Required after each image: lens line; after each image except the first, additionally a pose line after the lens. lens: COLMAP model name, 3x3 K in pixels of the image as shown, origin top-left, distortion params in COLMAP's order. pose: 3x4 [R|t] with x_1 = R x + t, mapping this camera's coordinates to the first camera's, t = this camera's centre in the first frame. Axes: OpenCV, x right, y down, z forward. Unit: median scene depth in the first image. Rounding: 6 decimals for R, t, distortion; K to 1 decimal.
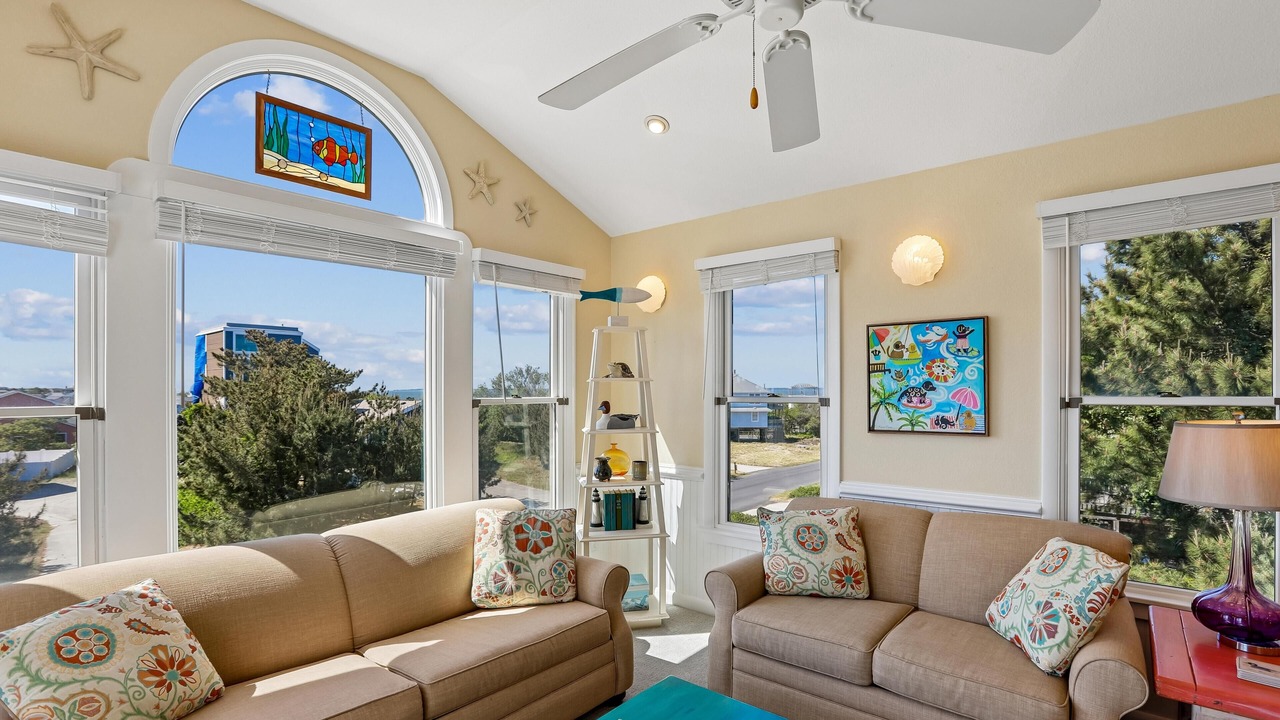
lens RADIAL K [[593.4, 0, 641.1], [0, 593.4, 388.1], [0, 0, 1]] dist [-0.058693, 0.026372]
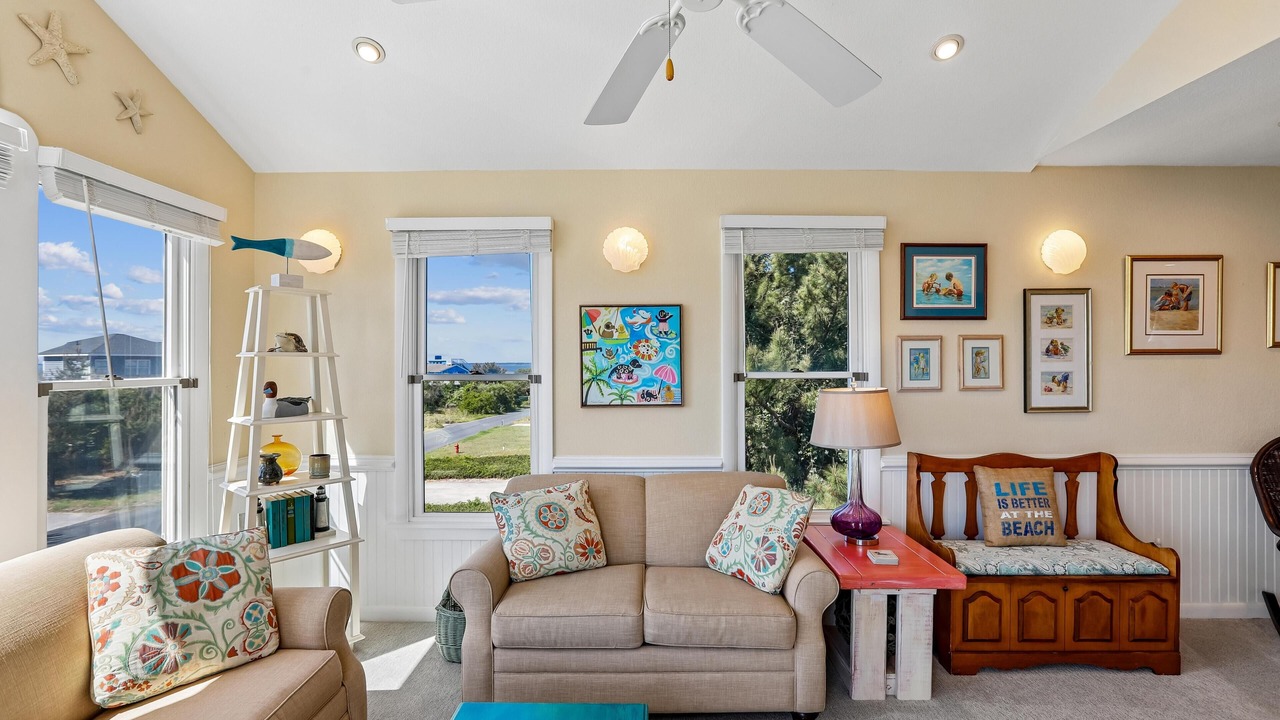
lens RADIAL K [[585.0, 0, 640.0], [0, 585.0, 360.0], [0, 0, 1]] dist [-0.039867, 0.019587]
pose [[0.772884, 0.003981, 0.634535, -0.215719], [-0.000621, 0.999985, -0.005518, -0.004251], [-0.634547, 0.003871, 0.772875, 0.137581]]
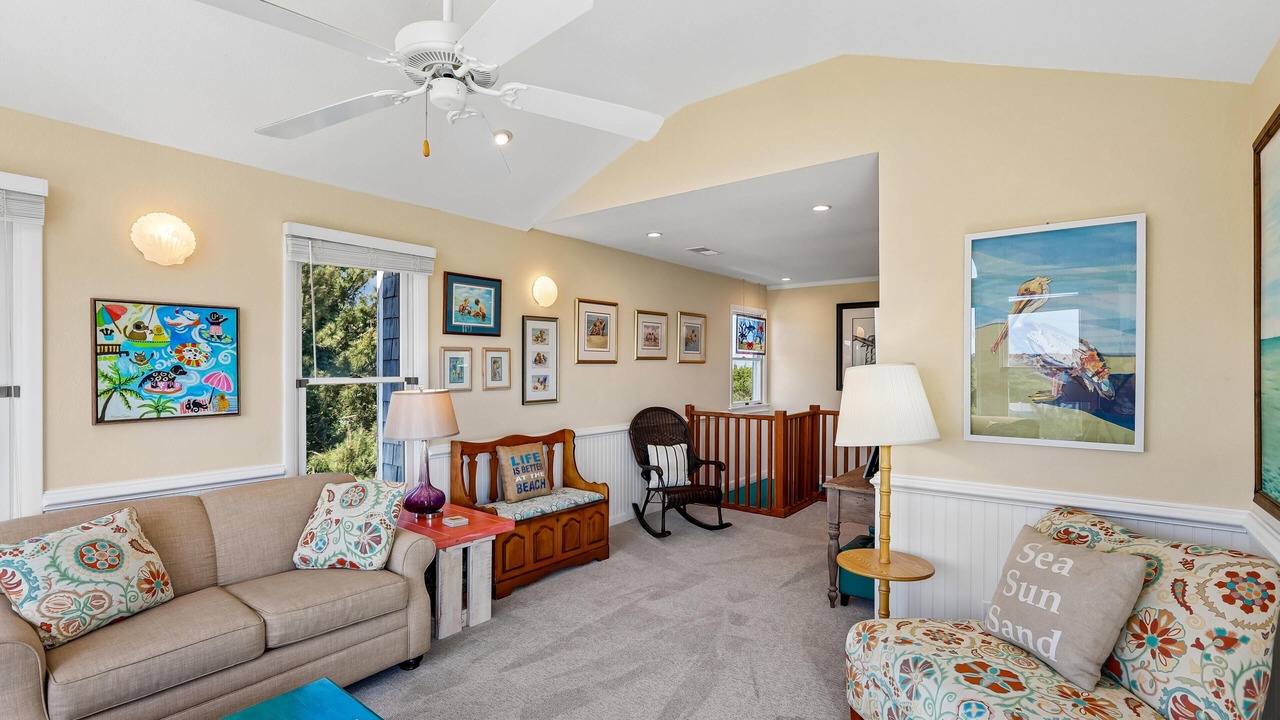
lens RADIAL K [[590.0, 0, 639.0], [0, 590.0, 367.1], [0, 0, 1]] dist [0.000932, 0.000356]
pose [[-0.021381, 0.004827, 0.999760, -0.531306], [0.003335, 0.999983, -0.004756, -0.001544], [-0.999766, 0.003233, -0.021397, 0.256301]]
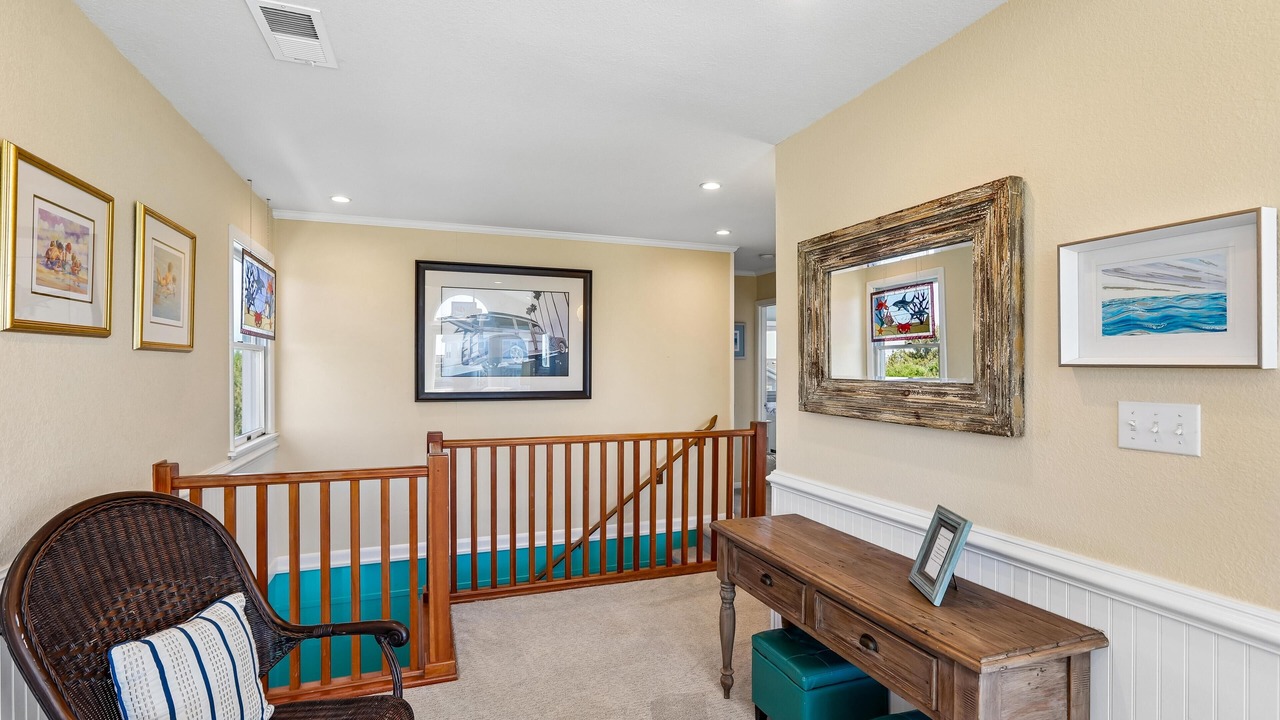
lens RADIAL K [[596.9, 0, 636.3], [0, 596.9, 352.8], [0, 0, 1]] dist [-0.040276, 0.013699]
pose [[-0.860232, 0.015523, 0.509666, 0.737341], [0.004800, 0.999739, -0.022348, -0.001088], [-0.509880, -0.016778, -0.860082, 0.394024]]
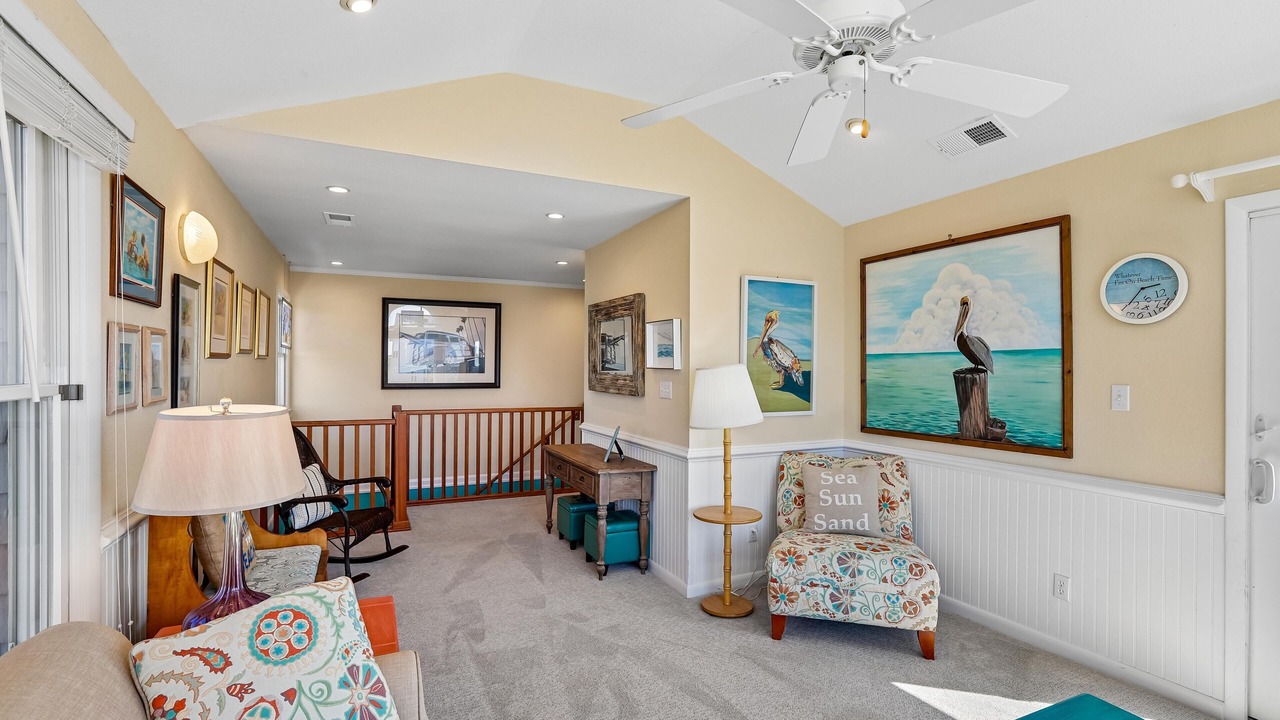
lens RADIAL K [[585.0, 0, 640.0], [0, 585.0, 360.0], [0, 0, 1]] dist [-0.039867, 0.019587]
pose [[-0.903396, 0.003645, 0.428791, 0.045950], [-0.000613, 0.999952, -0.009791, -0.006496], [-0.428806, -0.009108, -0.903351, 1.055829]]
